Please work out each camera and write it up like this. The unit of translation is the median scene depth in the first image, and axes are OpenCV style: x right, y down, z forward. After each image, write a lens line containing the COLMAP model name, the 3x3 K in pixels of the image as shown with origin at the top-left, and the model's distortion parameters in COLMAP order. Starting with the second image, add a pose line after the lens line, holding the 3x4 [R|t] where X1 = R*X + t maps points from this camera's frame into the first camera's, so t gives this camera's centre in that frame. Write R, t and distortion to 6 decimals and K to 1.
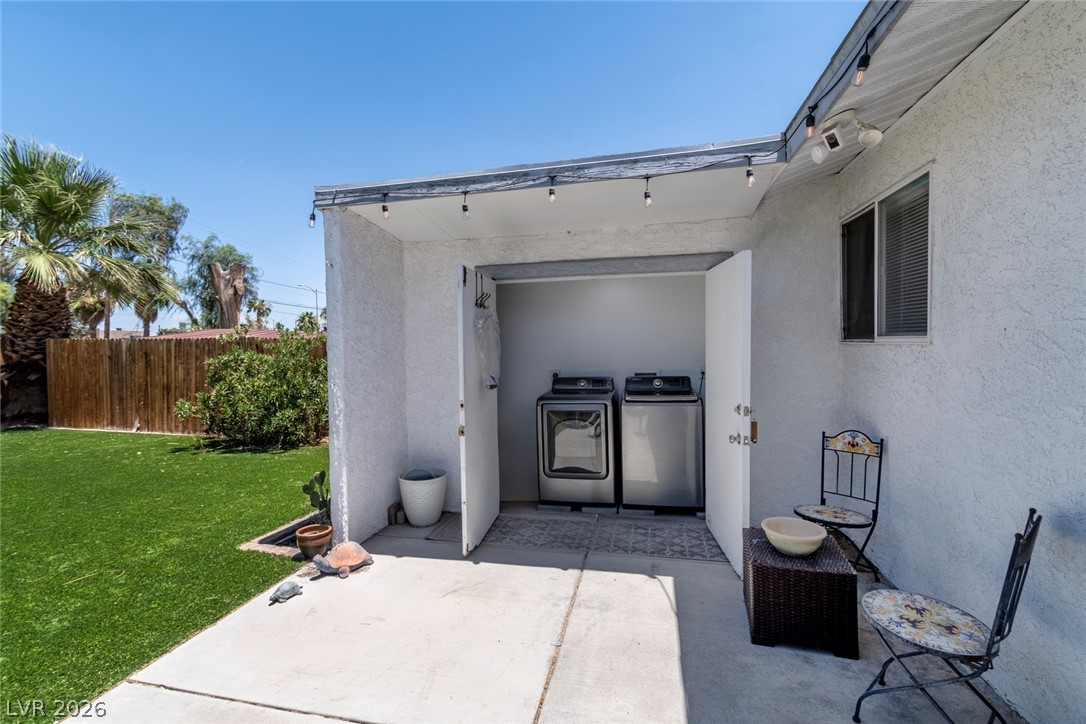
lens RADIAL K [[482.2, 0, 543.0], [0, 482.2, 362.0], [0, 0, 1]] dist [0.000130, -0.000571]
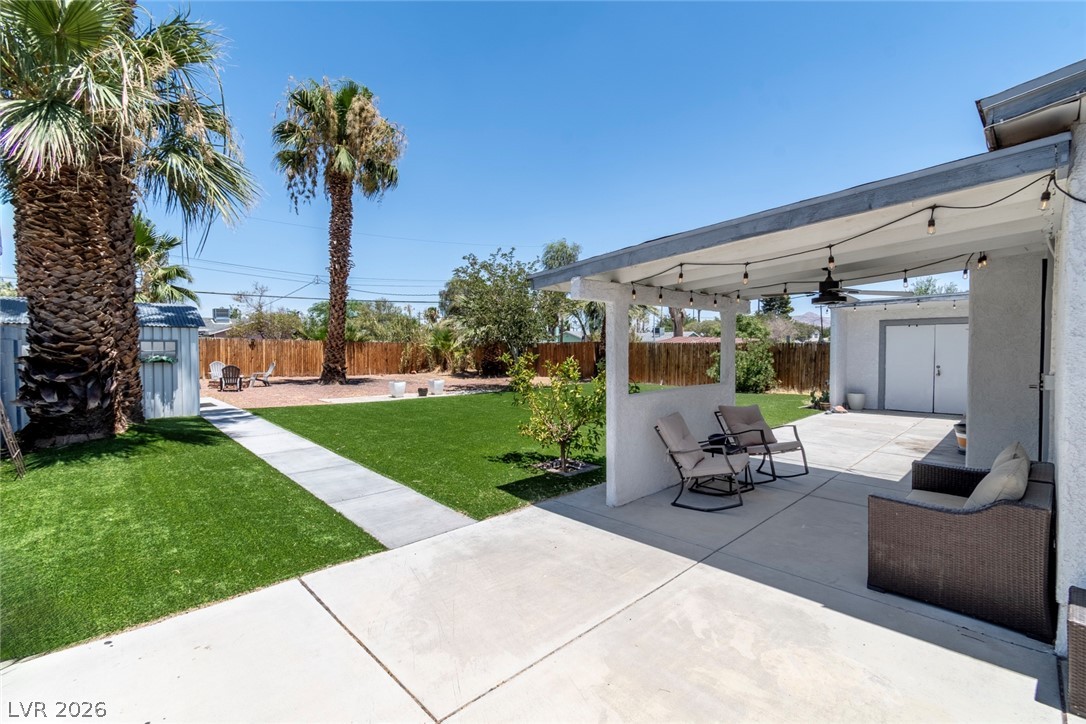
lens RADIAL K [[482.2, 0, 543.0], [0, 482.2, 362.0], [0, 0, 1]] dist [0.000130, -0.000571]
pose [[0.831812, 0.024743, -0.554505, -0.091588], [-0.020561, 0.999694, 0.013765, 0.020031], [0.554676, -0.000049, 0.832066, -1.093050]]
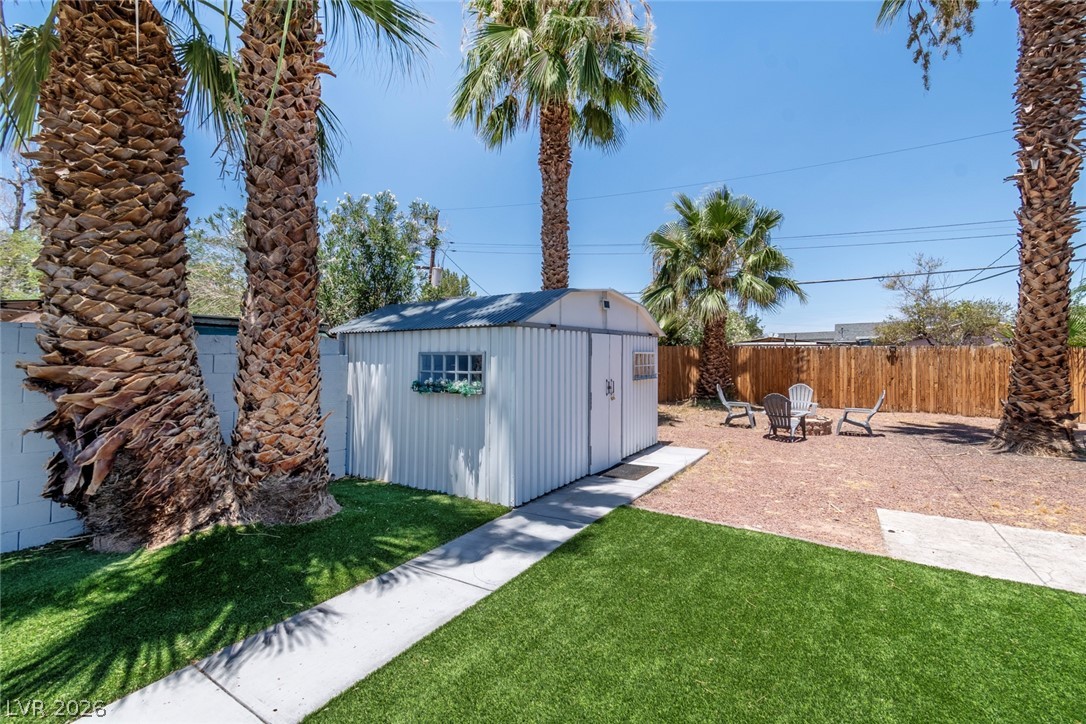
lens RADIAL K [[501.0, 0, 540.8], [0, 501.0, 342.7], [0, 0, 1]] dist [0.002727, 0.000193]
pose [[-0.347889, -0.020863, -0.937304, -0.873051], [-0.017278, 0.999725, -0.015840, -0.001894], [0.937377, 0.010685, -0.348153, -0.354902]]
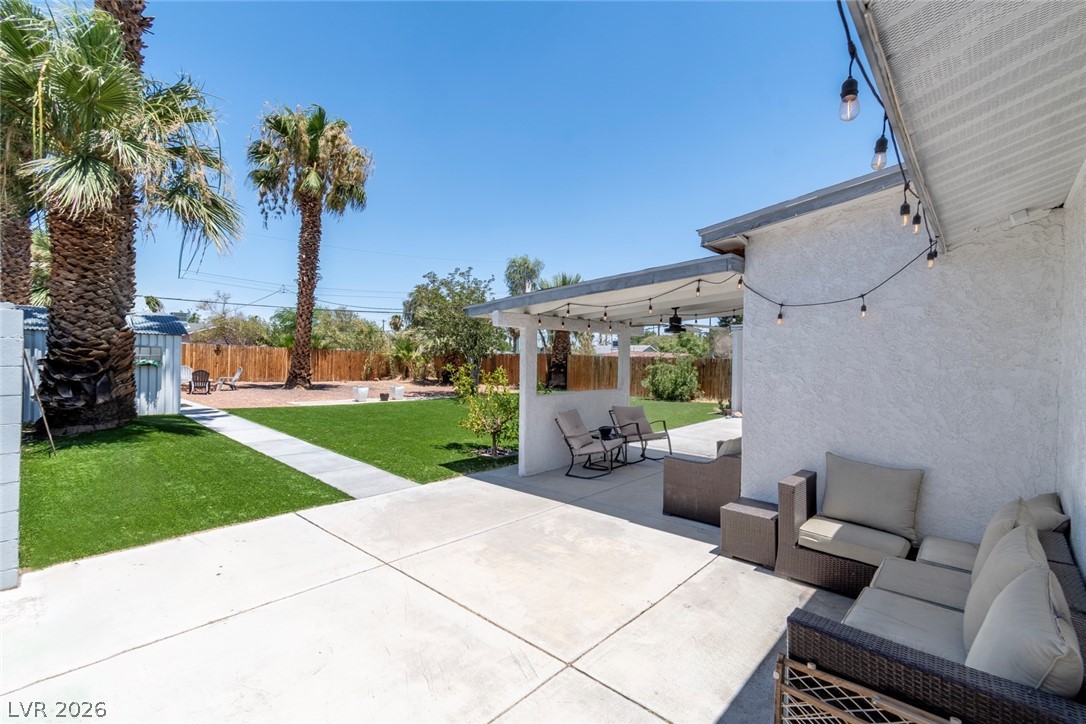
lens RADIAL K [[482.2, 0, 543.0], [0, 482.2, 362.0], [0, 0, 1]] dist [0.000130, -0.000571]
pose [[0.868649, 0.028217, -0.494624, 0.066504], [-0.038053, 0.999227, -0.009823, 0.017884], [0.493965, 0.027354, 0.869052, -1.233657]]
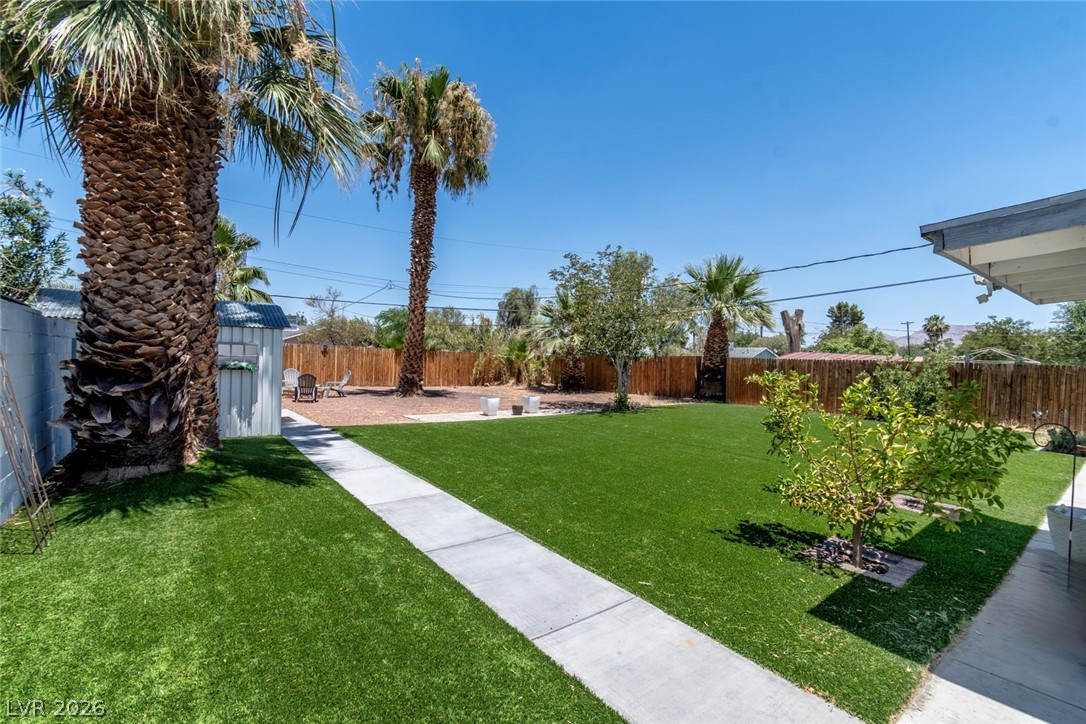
lens RADIAL K [[482.2, 0, 543.0], [0, 482.2, 362.0], [0, 0, 1]] dist [0.000130, -0.000571]
pose [[0.775263, 0.028375, -0.631001, -0.405516], [-0.044252, 0.998976, -0.009447, 0.022455], [0.630087, 0.035247, 0.775724, -1.007837]]
